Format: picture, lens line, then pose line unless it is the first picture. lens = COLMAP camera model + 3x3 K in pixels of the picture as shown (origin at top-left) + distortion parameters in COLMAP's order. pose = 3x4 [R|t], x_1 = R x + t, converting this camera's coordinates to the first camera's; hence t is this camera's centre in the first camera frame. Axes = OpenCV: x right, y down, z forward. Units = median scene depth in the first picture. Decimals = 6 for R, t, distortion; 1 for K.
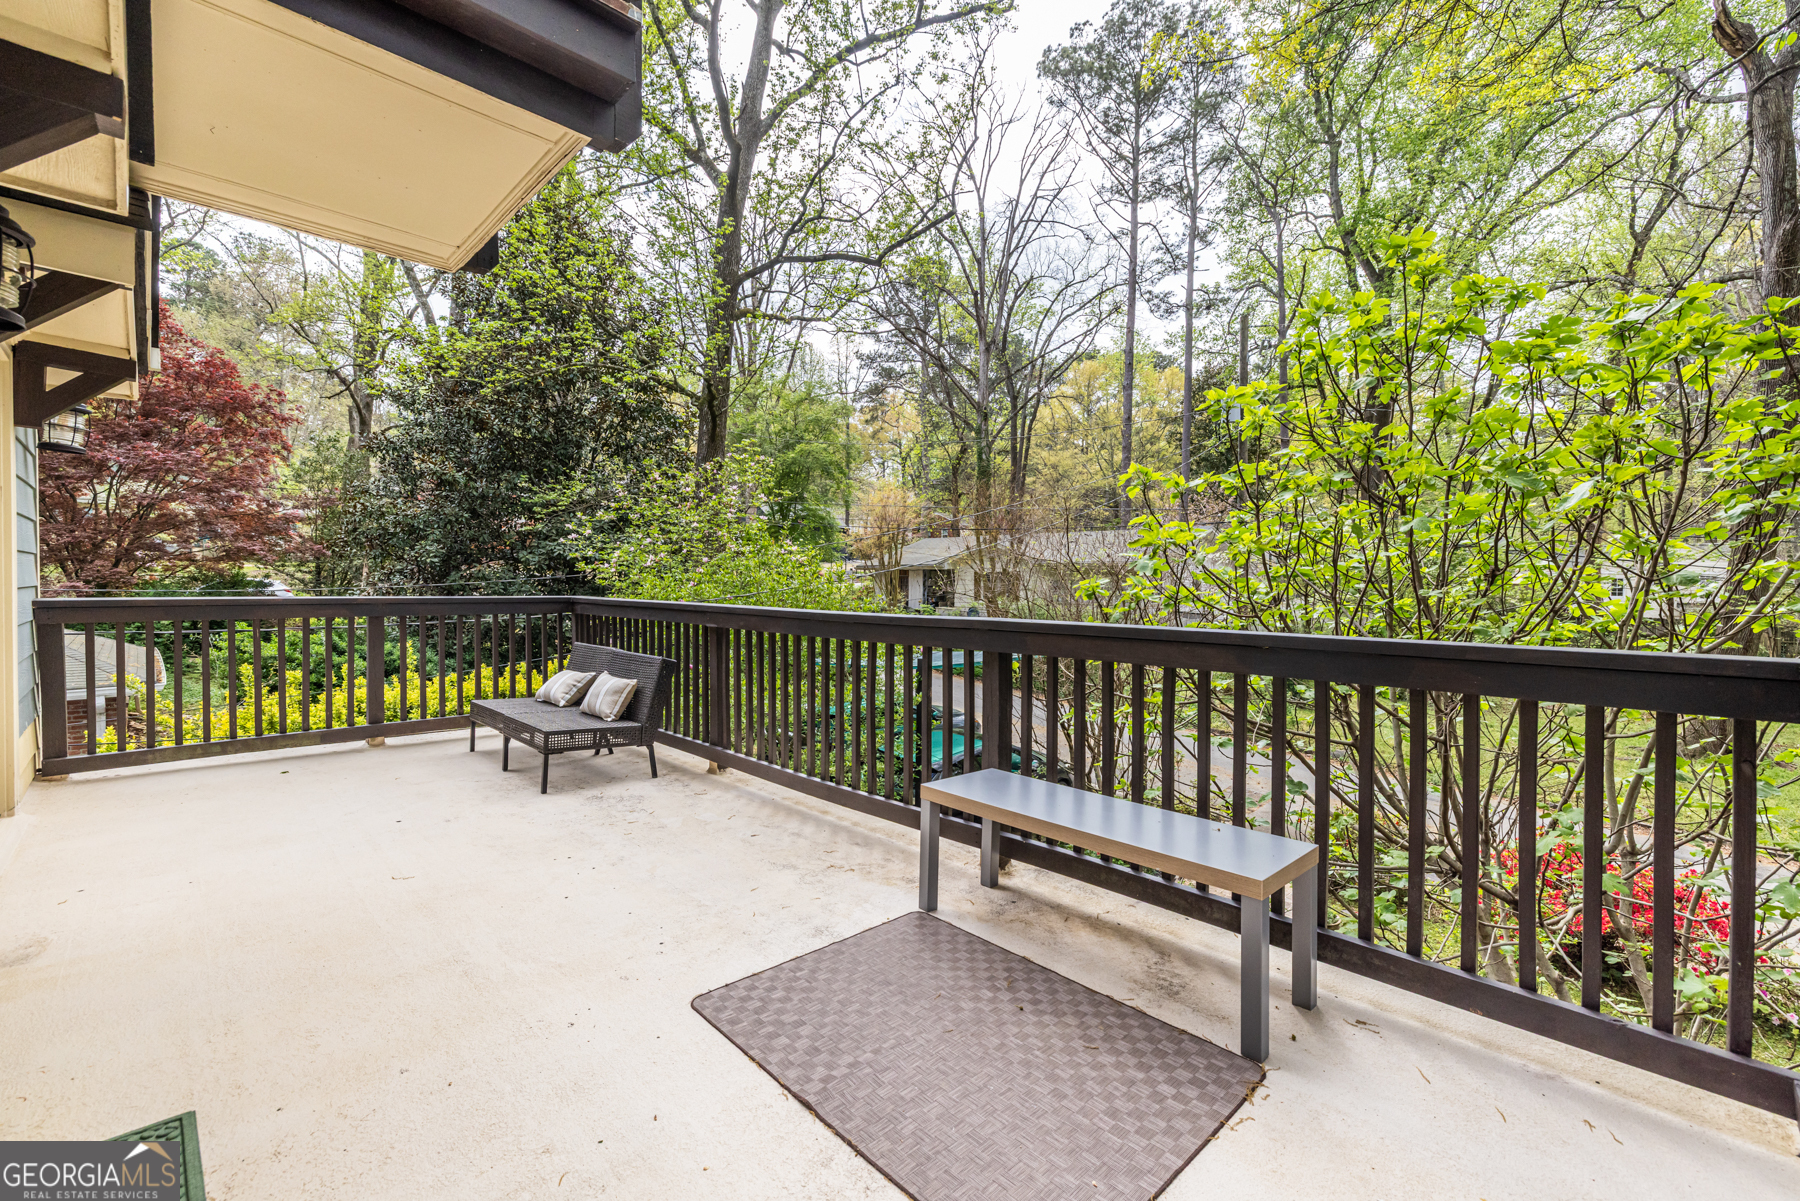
lens RADIAL K [[778.5, 0, 907.3], [0, 778.5, 600.2], [0, 0, 1]] dist [0.008269, 0.001545]
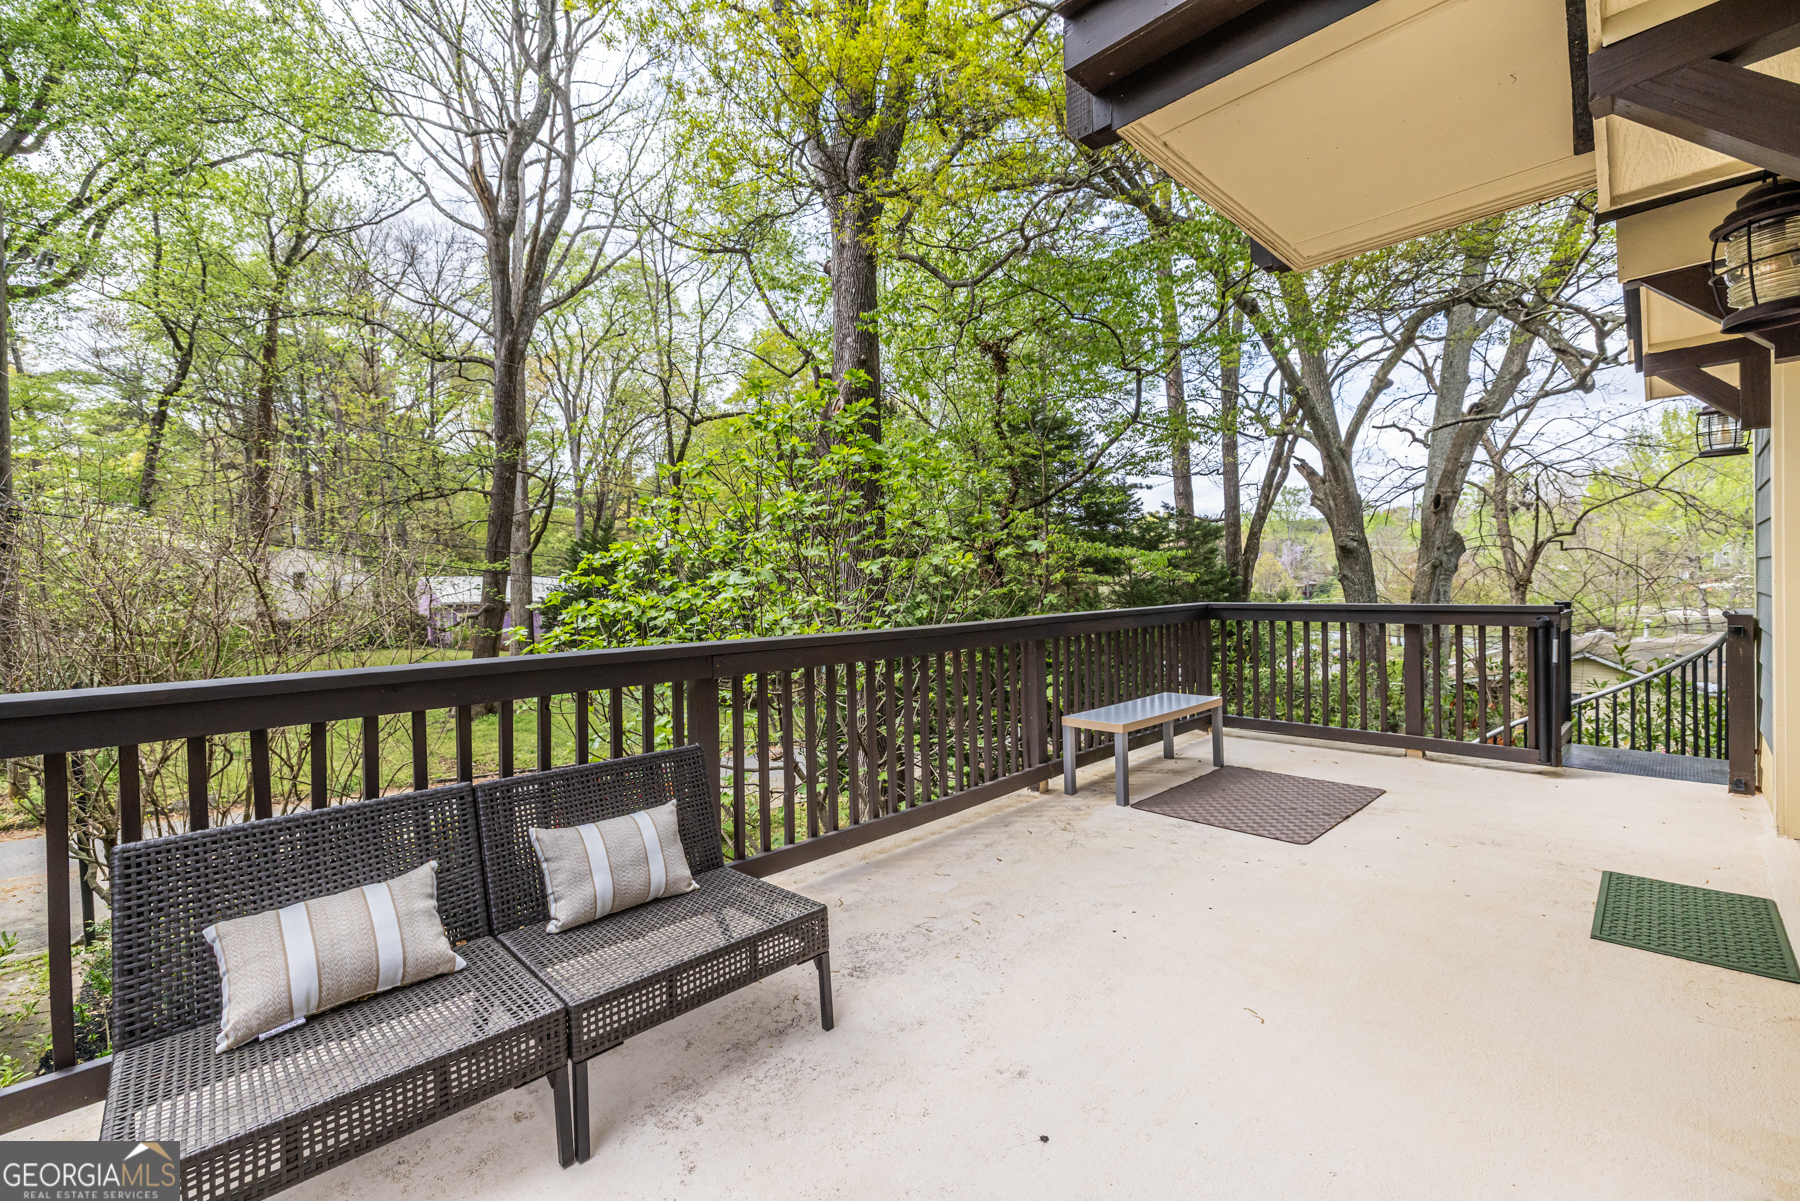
lens RADIAL K [[778.5, 0, 905.3], [0, 778.5, 588.2], [0, 0, 1]] dist [0.008269, 0.001545]
pose [[-0.016705, -0.019737, 0.999666, -0.968986], [0.044523, 0.998799, 0.020464, -0.048464], [-0.998869, 0.044850, -0.015806, 0.941157]]
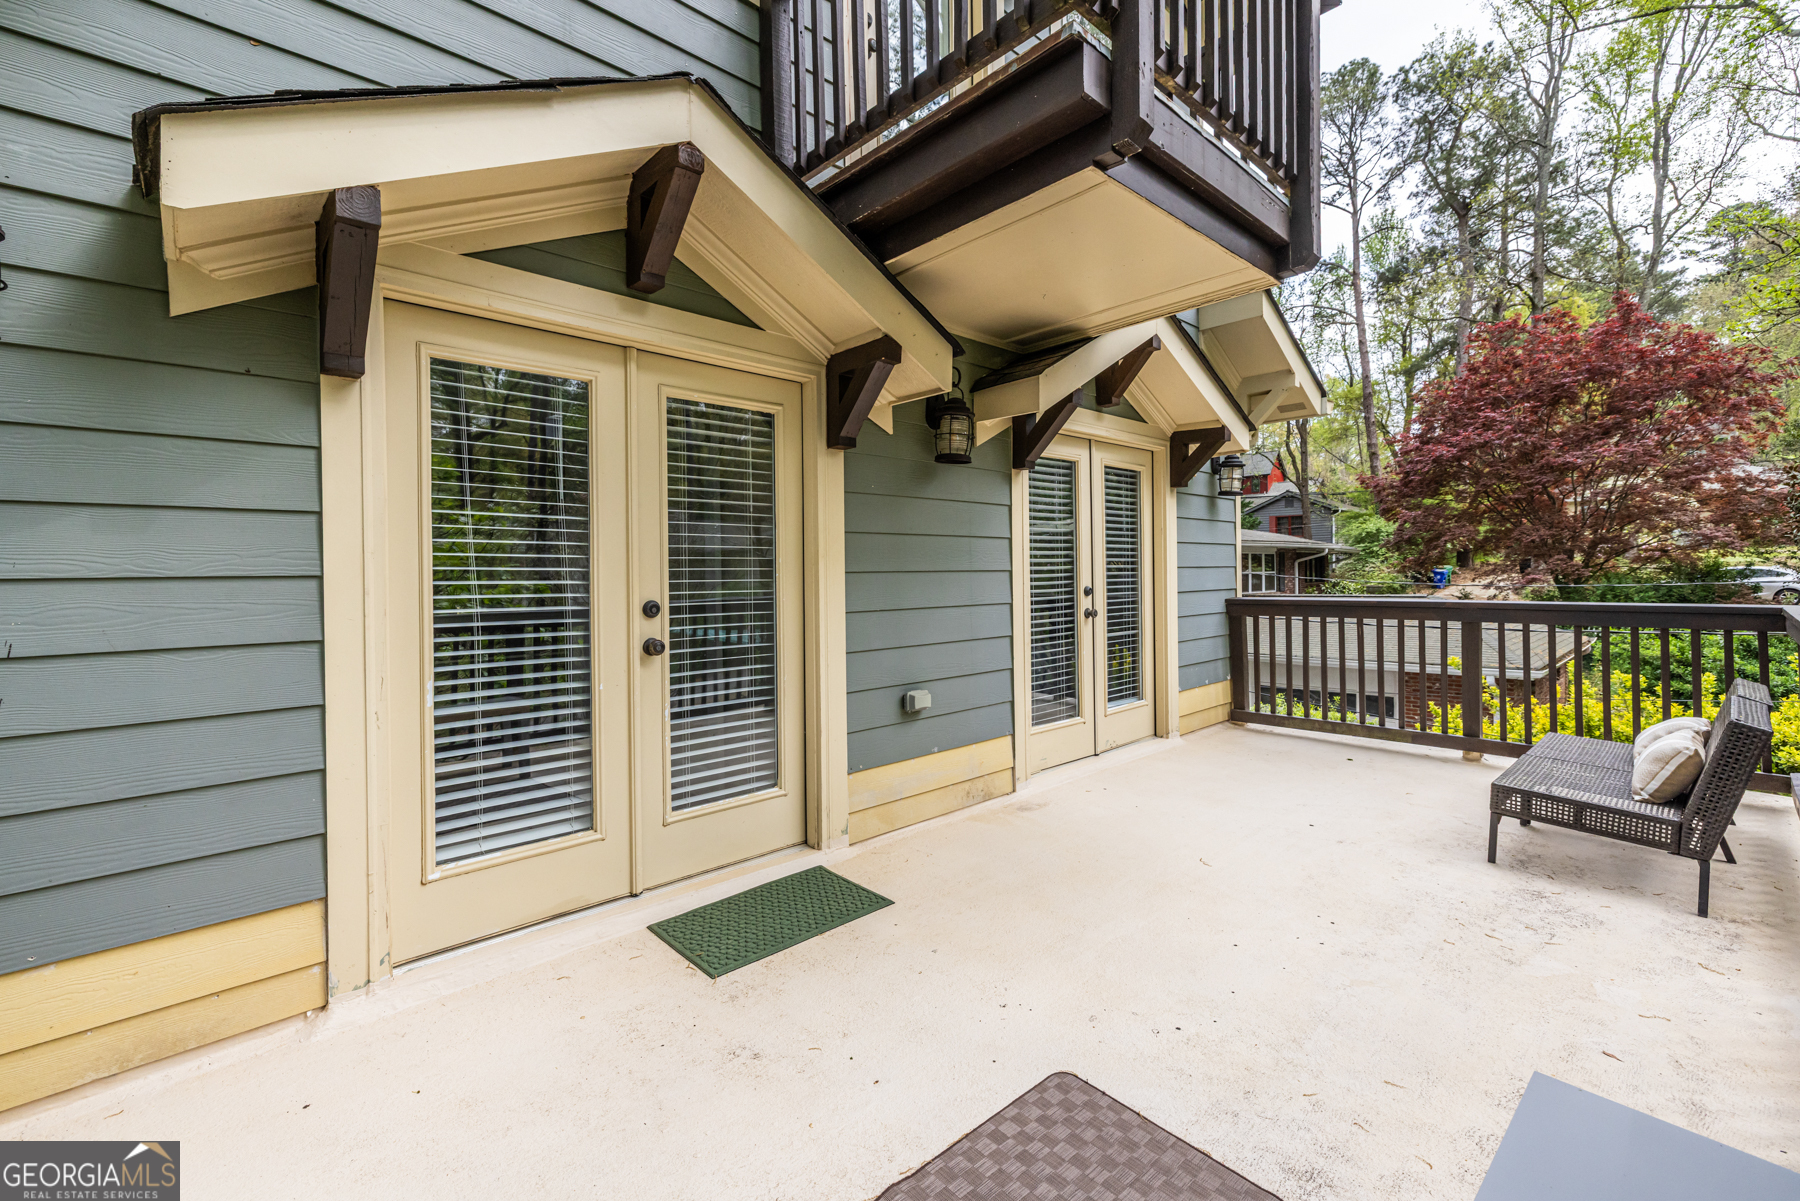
lens RADIAL K [[778.5, 0, 895.8], [0, 778.5, 568.9], [0, 0, 1]] dist [0.008269, 0.001545]
pose [[-0.011757, -0.006640, -0.999909, 0.314391], [-0.019966, 0.999780, -0.006404, -0.025127], [0.999732, 0.019889, -0.011887, 0.414119]]
